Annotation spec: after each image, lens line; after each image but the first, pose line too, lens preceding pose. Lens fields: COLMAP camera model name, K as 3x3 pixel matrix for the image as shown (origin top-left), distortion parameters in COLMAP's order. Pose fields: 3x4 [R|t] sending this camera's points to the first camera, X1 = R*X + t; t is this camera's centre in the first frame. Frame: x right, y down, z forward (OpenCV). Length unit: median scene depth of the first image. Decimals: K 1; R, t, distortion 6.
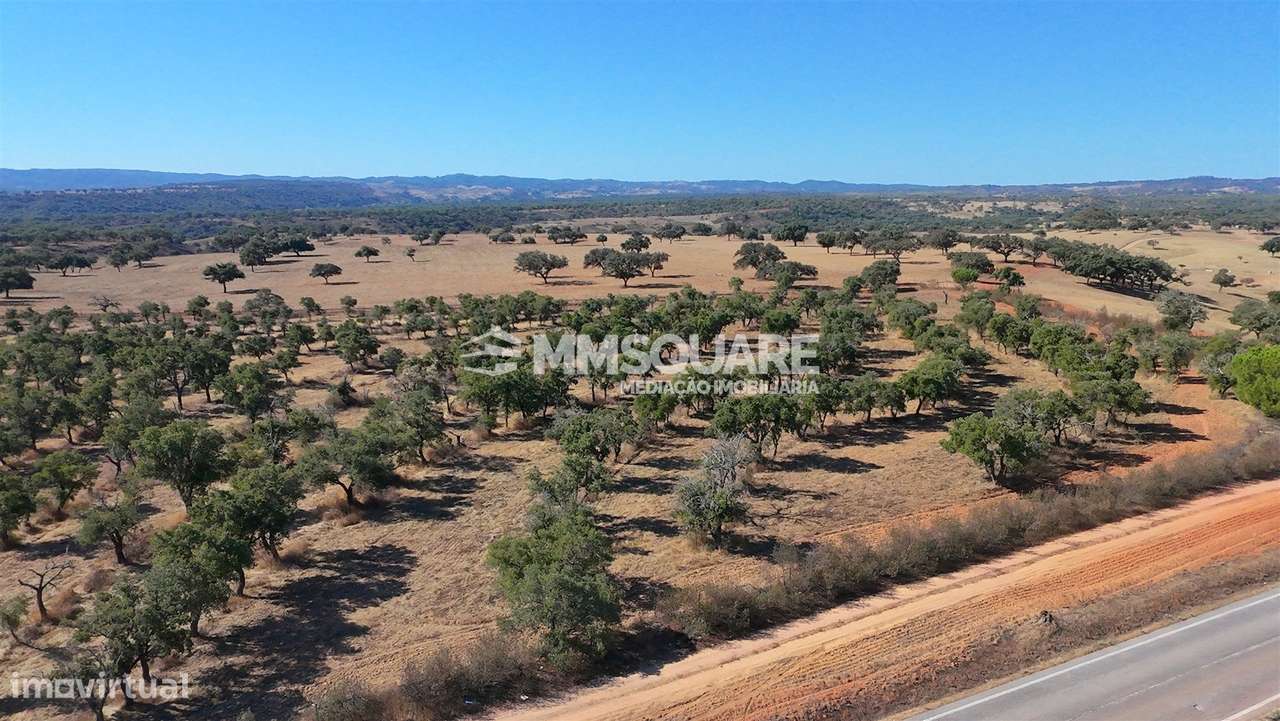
lens RADIAL K [[819.1, 0, 646.5], [0, 819.1, 357.0], [0, 0, 1]] dist [0.008158, -0.005420]
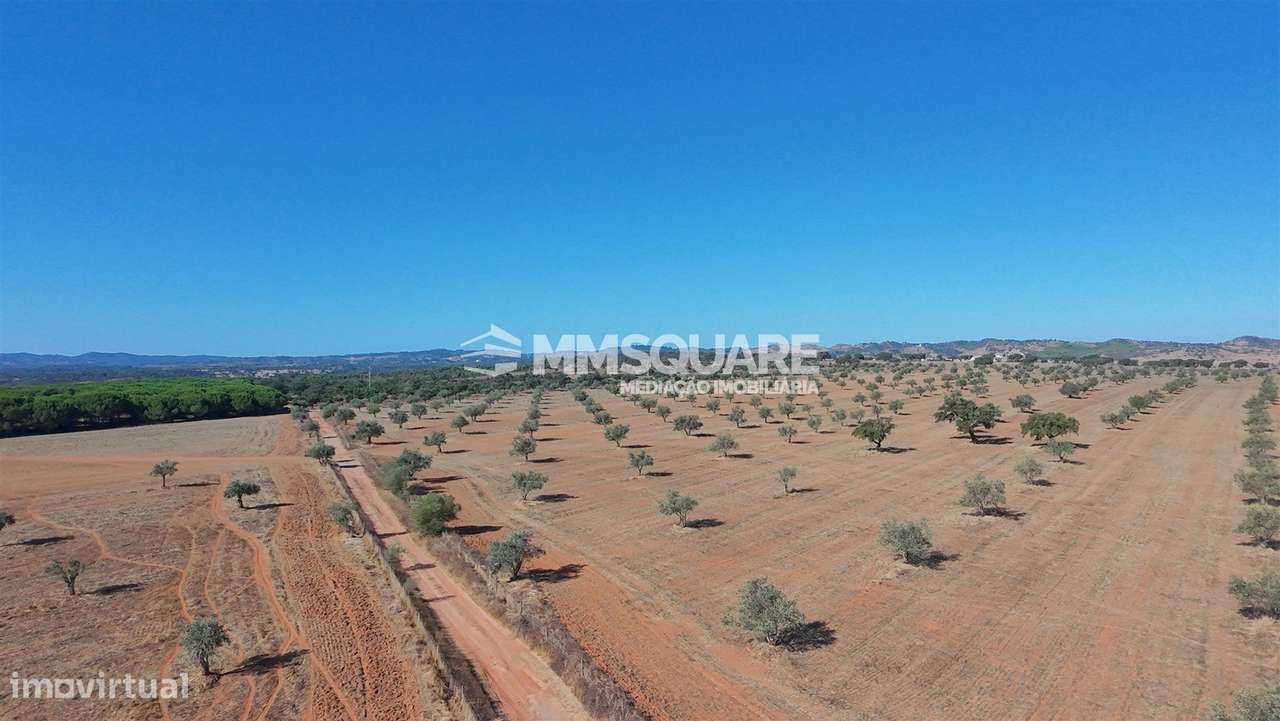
lens RADIAL K [[819.1, 0, 647.5], [0, 819.1, 363.4], [0, 0, 1]] dist [0.008158, -0.005420]
pose [[0.698369, -0.015708, 0.715565, -2.527225], [0.155212, 0.979292, -0.129984, 1.571489], [-0.698705, 0.201842, 0.686346, -7.877720]]
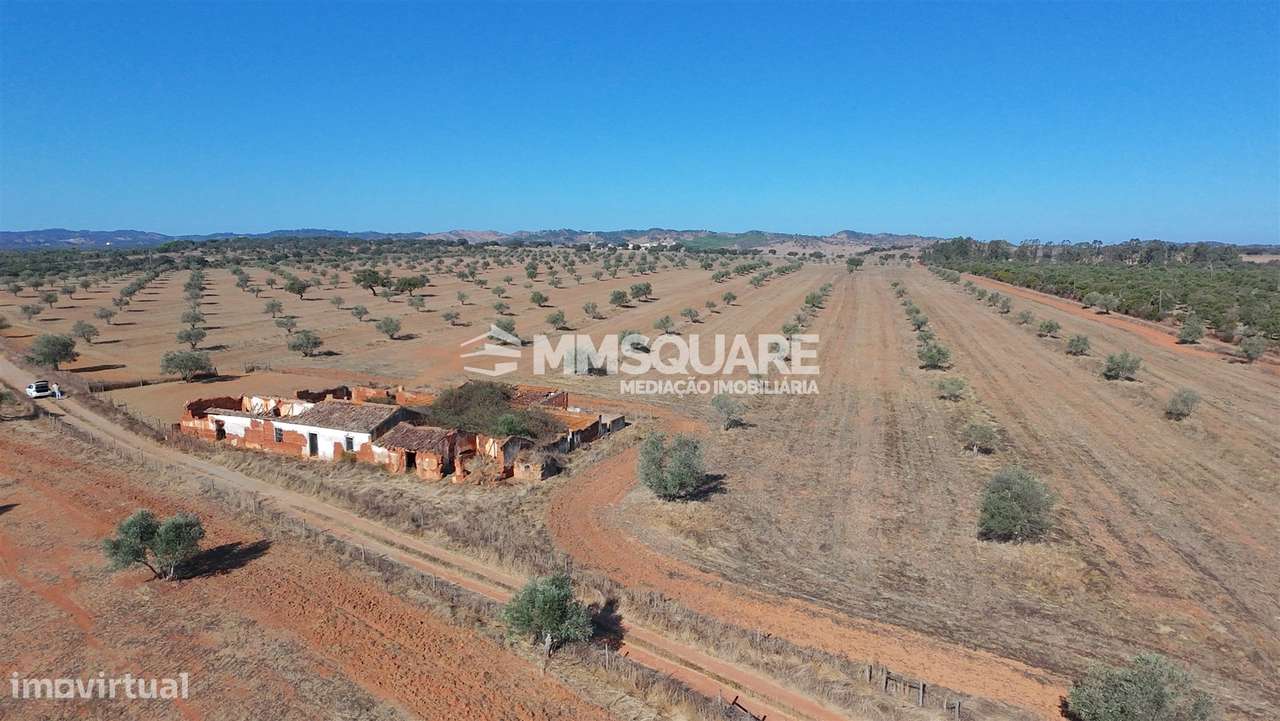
lens RADIAL K [[819.1, 0, 645.1], [0, 819.1, 358.7], [0, 0, 1]] dist [0.008158, -0.005420]
pose [[0.396013, -0.131934, 0.908717, -3.106936], [0.183882, 0.980973, 0.062290, 1.825946], [-0.899645, 0.142429, 0.412738, -9.150218]]
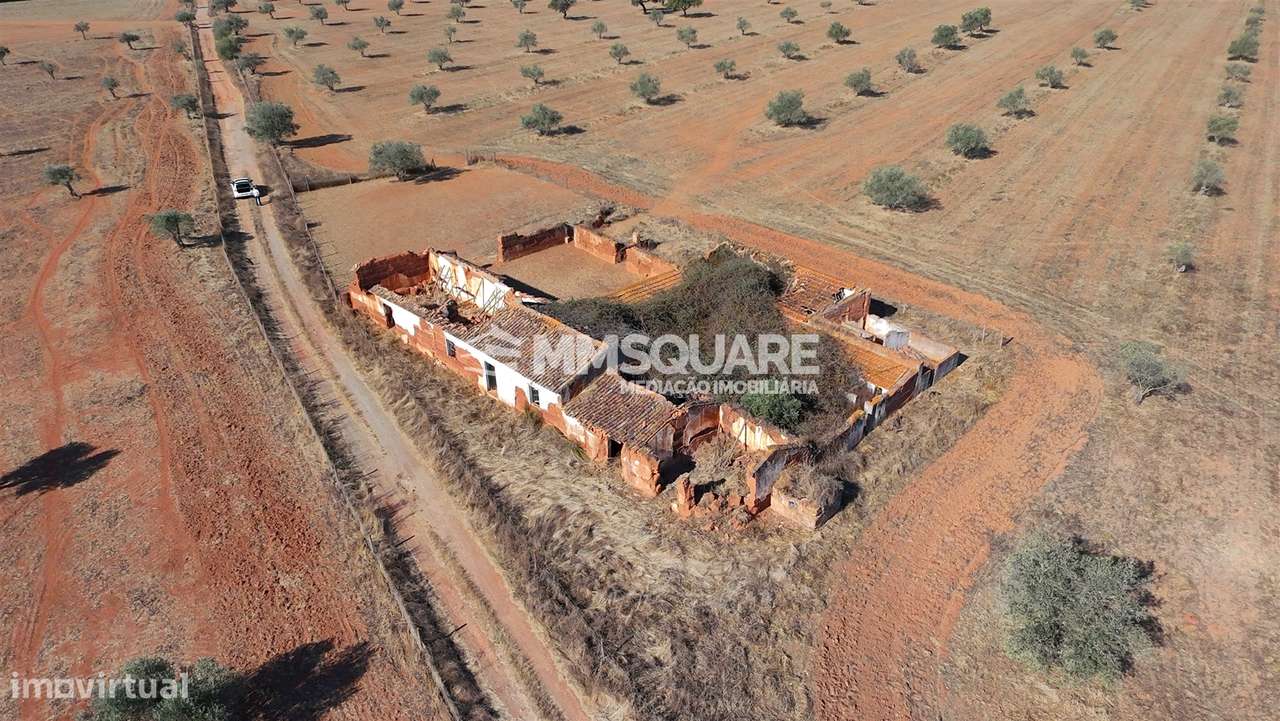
lens RADIAL K [[819.1, 0, 645.7], [0, 819.1, 361.7], [0, 0, 1]] dist [0.008158, -0.005420]
pose [[0.676217, -0.358278, 0.643714, -2.809934], [0.152882, 0.923002, 0.353121, 1.711525], [-0.720665, -0.140374, 0.678923, -8.972661]]
